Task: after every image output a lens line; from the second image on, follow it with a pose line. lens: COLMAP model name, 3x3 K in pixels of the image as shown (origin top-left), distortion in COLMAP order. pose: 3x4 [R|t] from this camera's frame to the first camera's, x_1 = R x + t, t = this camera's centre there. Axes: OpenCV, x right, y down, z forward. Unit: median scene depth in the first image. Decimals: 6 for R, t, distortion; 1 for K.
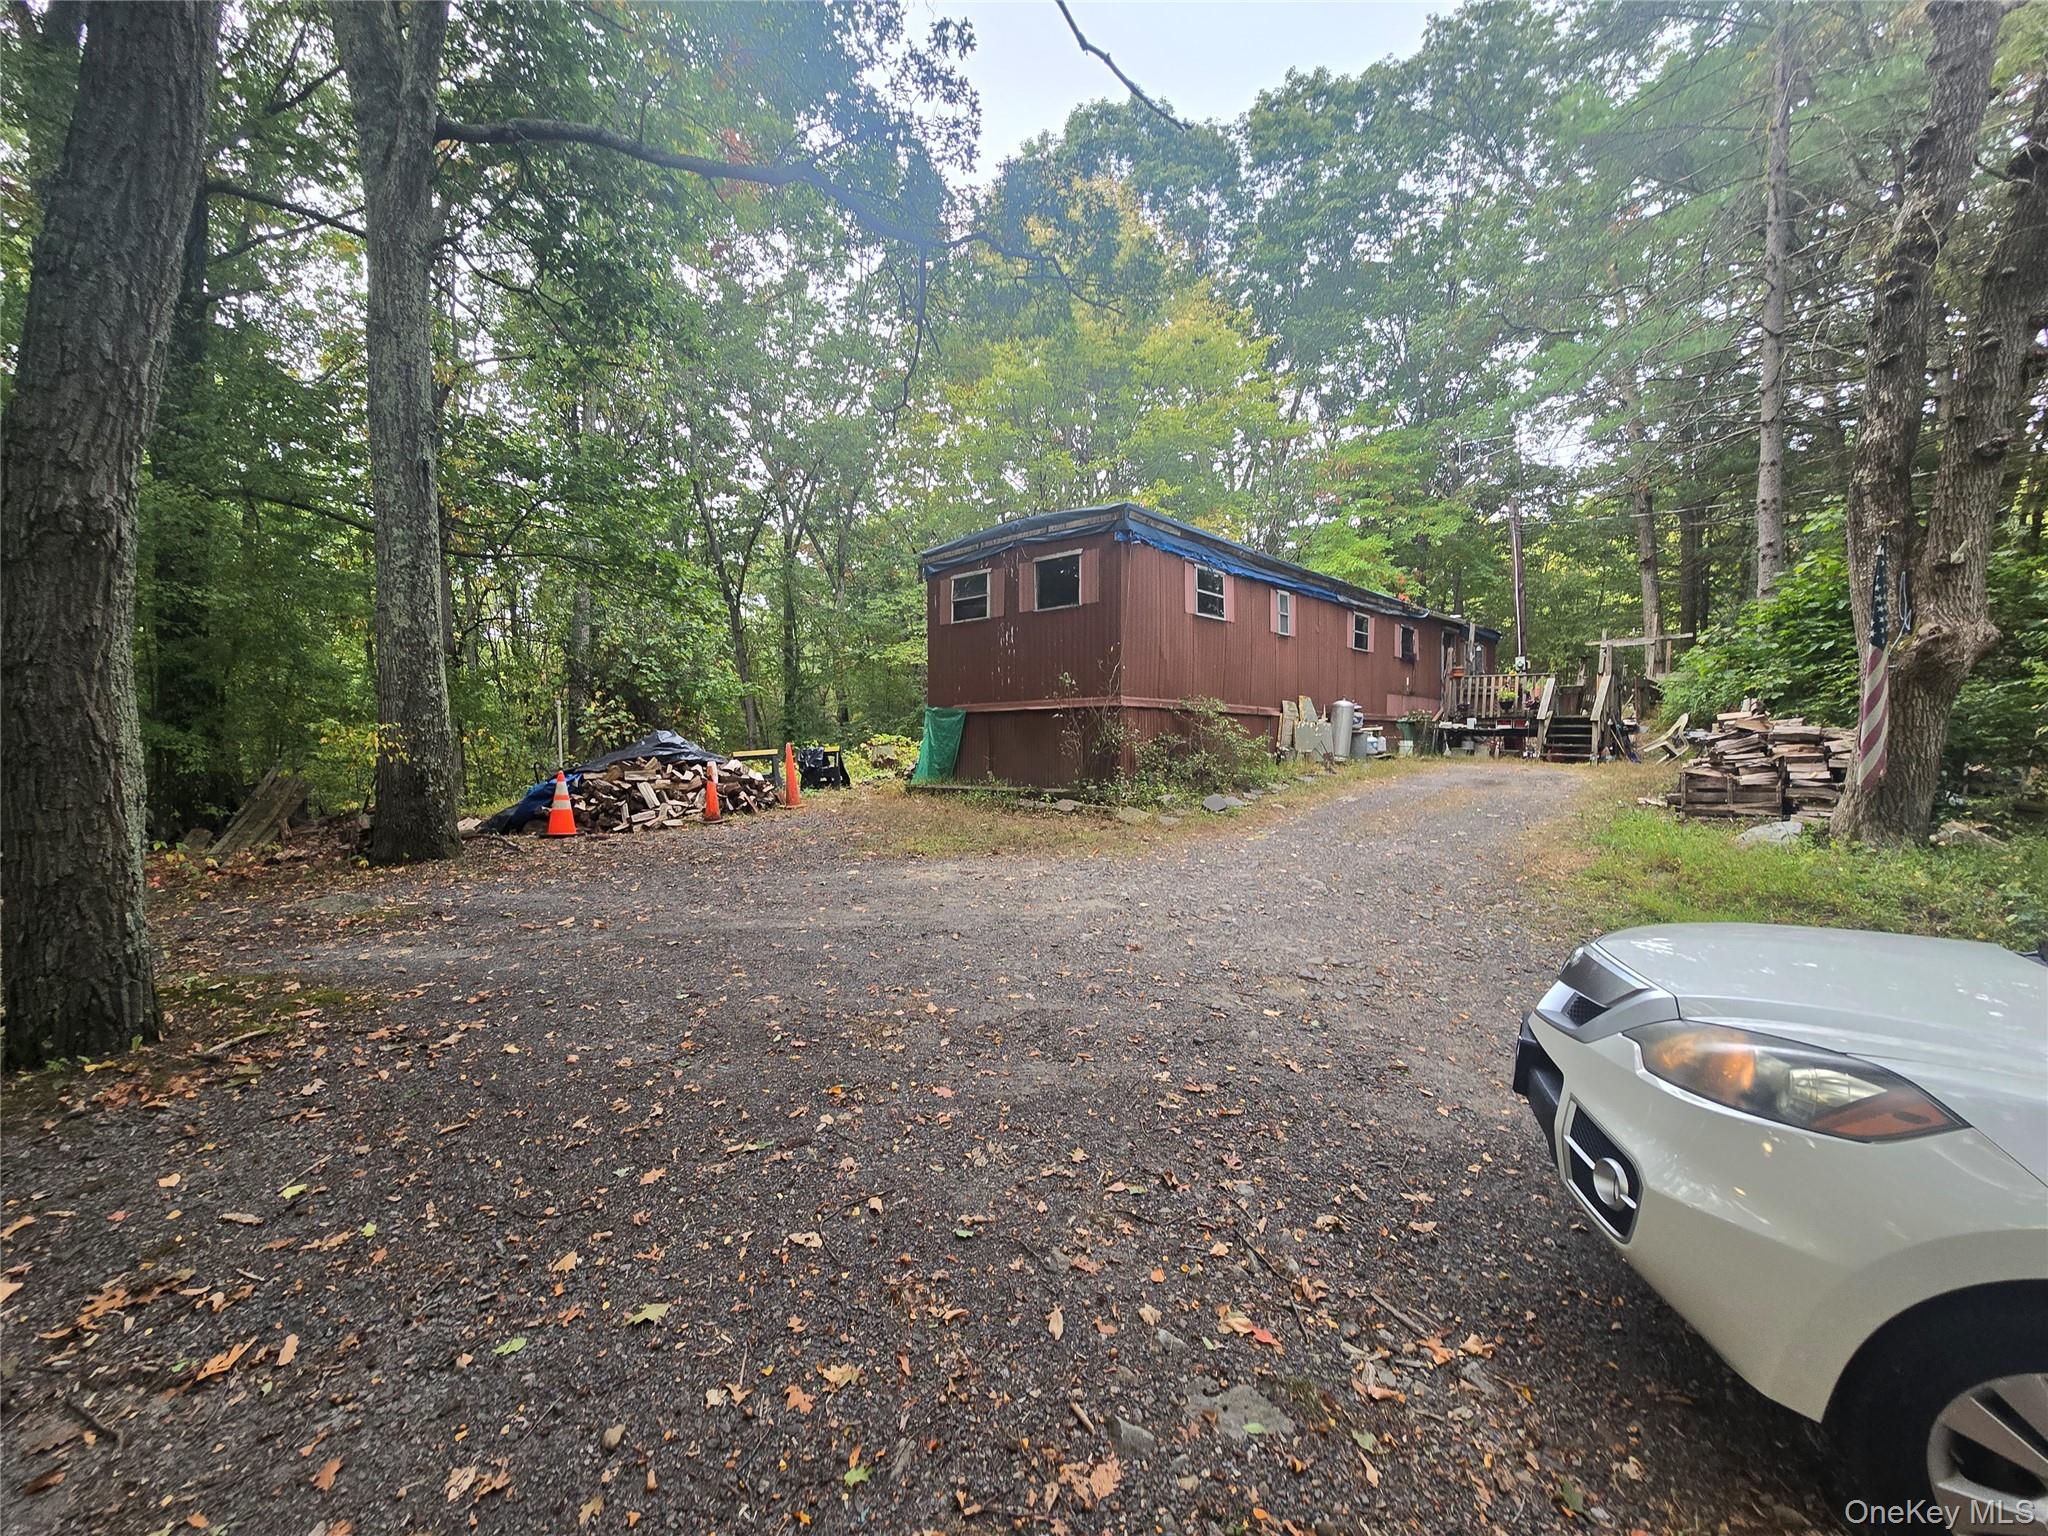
lens RADIAL K [[842.5, 0, 1017.9], [0, 842.5, 765.7], [0, 0, 1]] dist [-0.002817, 0.000142]
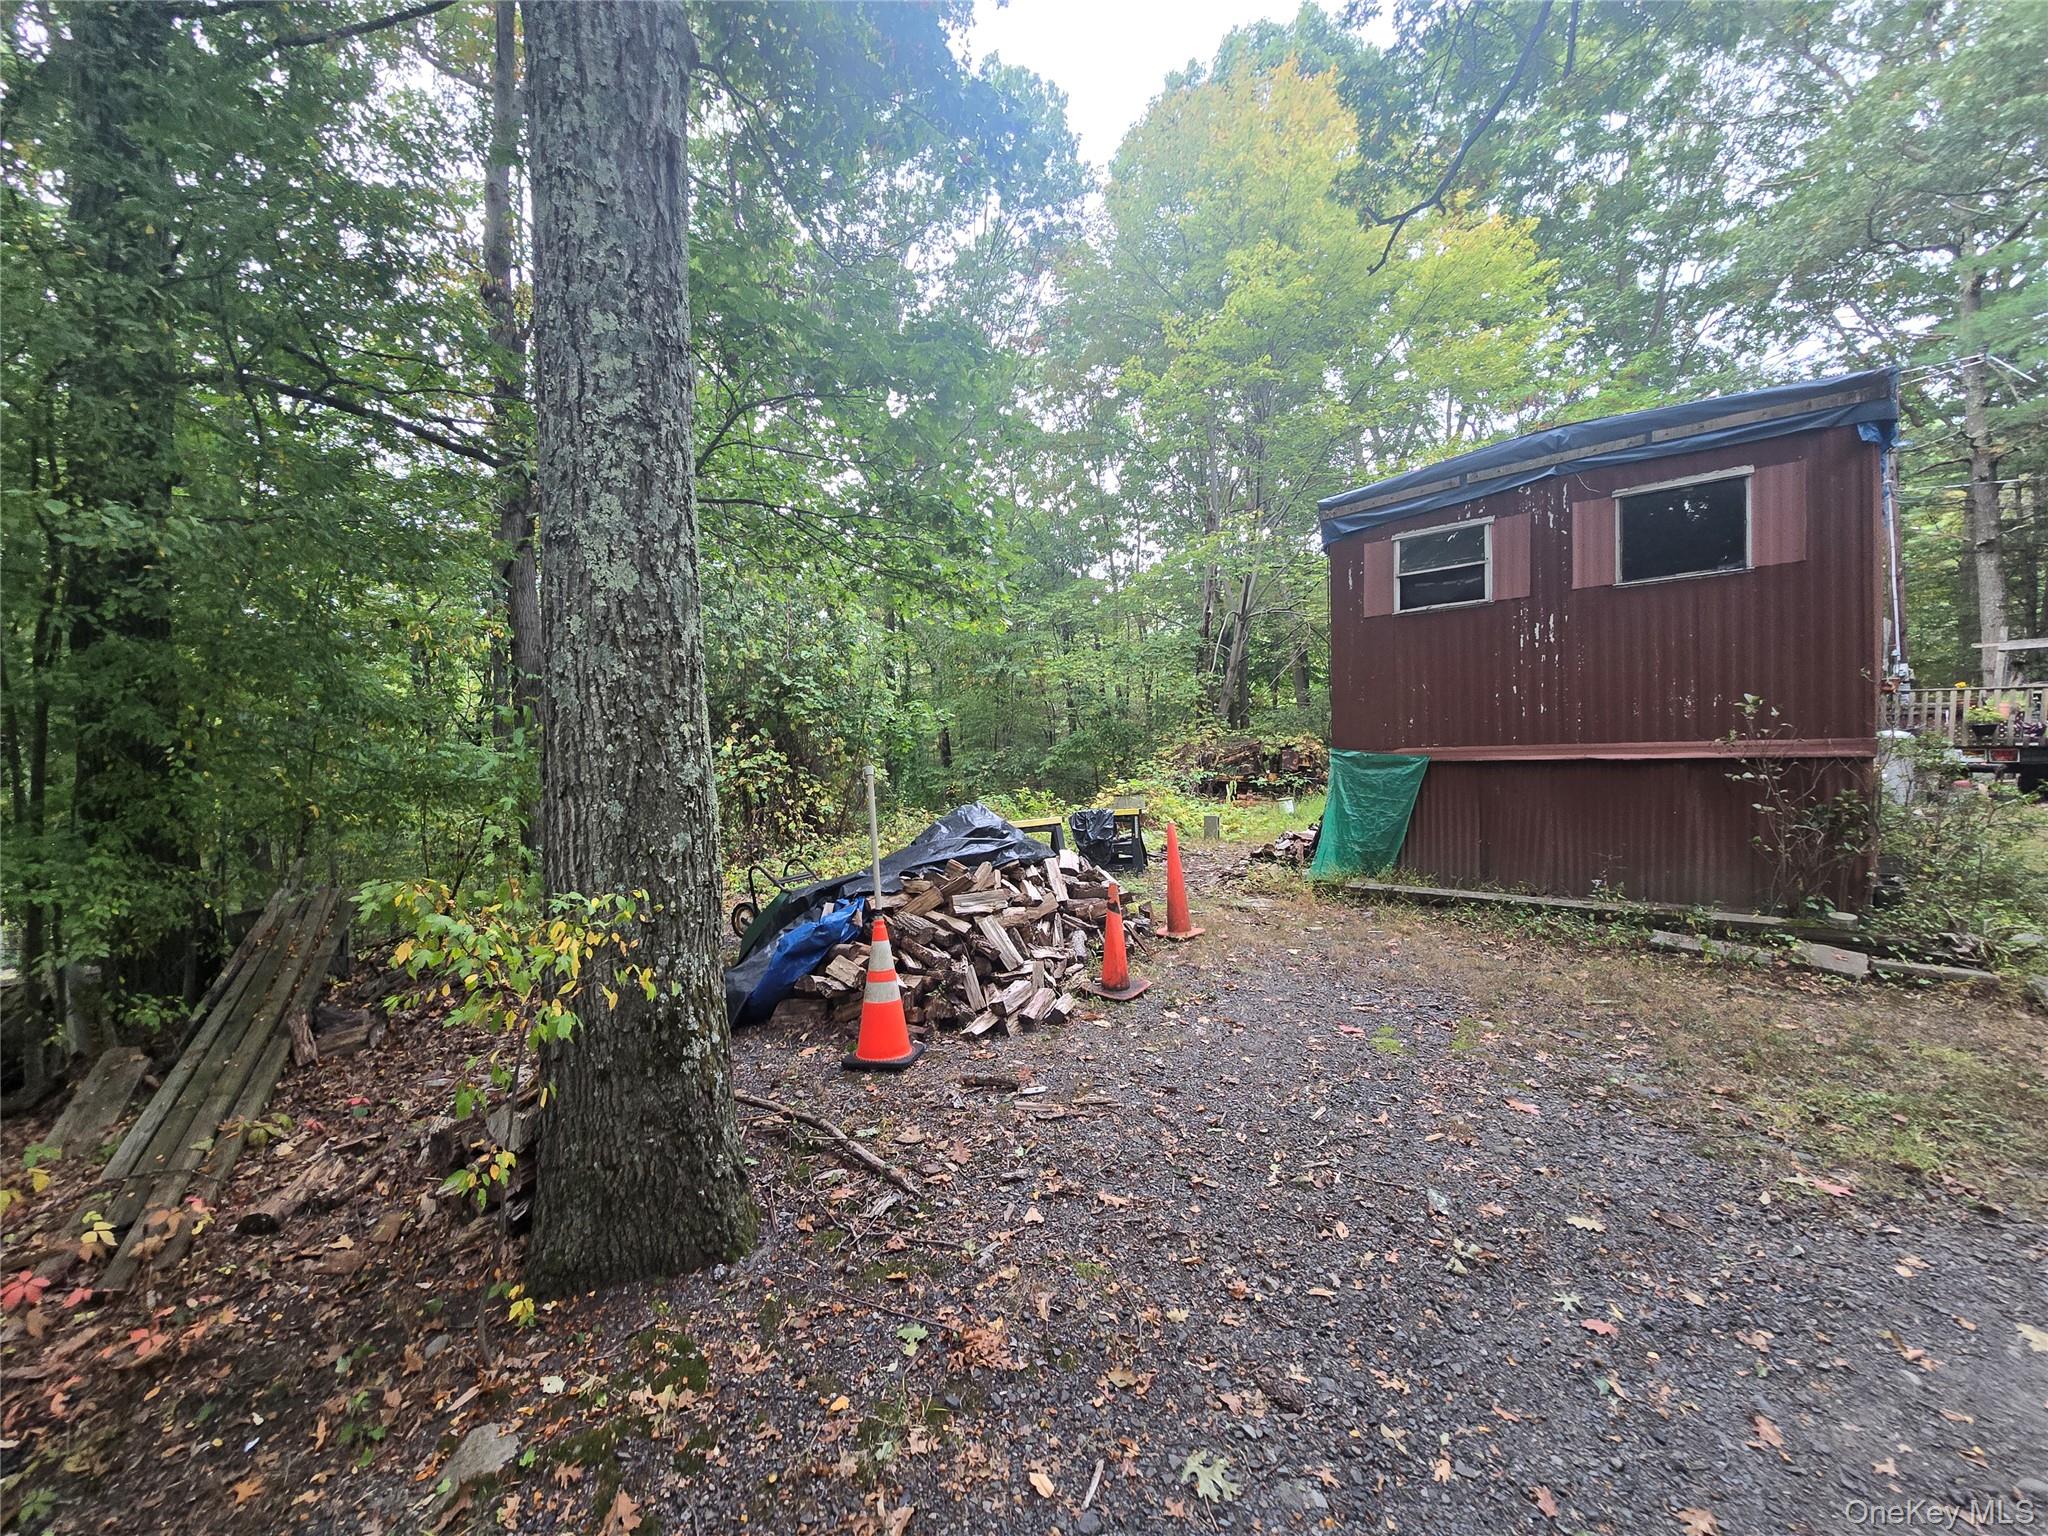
lens RADIAL K [[846.6, 0, 1019.2], [0, 846.6, 767.6], [0, 0, 1]] dist [-0.006718, 0.003361]
pose [[0.999538, -0.008605, -0.029136, -0.554186], [0.008086, 0.999807, -0.017902, -0.083381], [0.029285, 0.017658, 0.999415, 0.653768]]
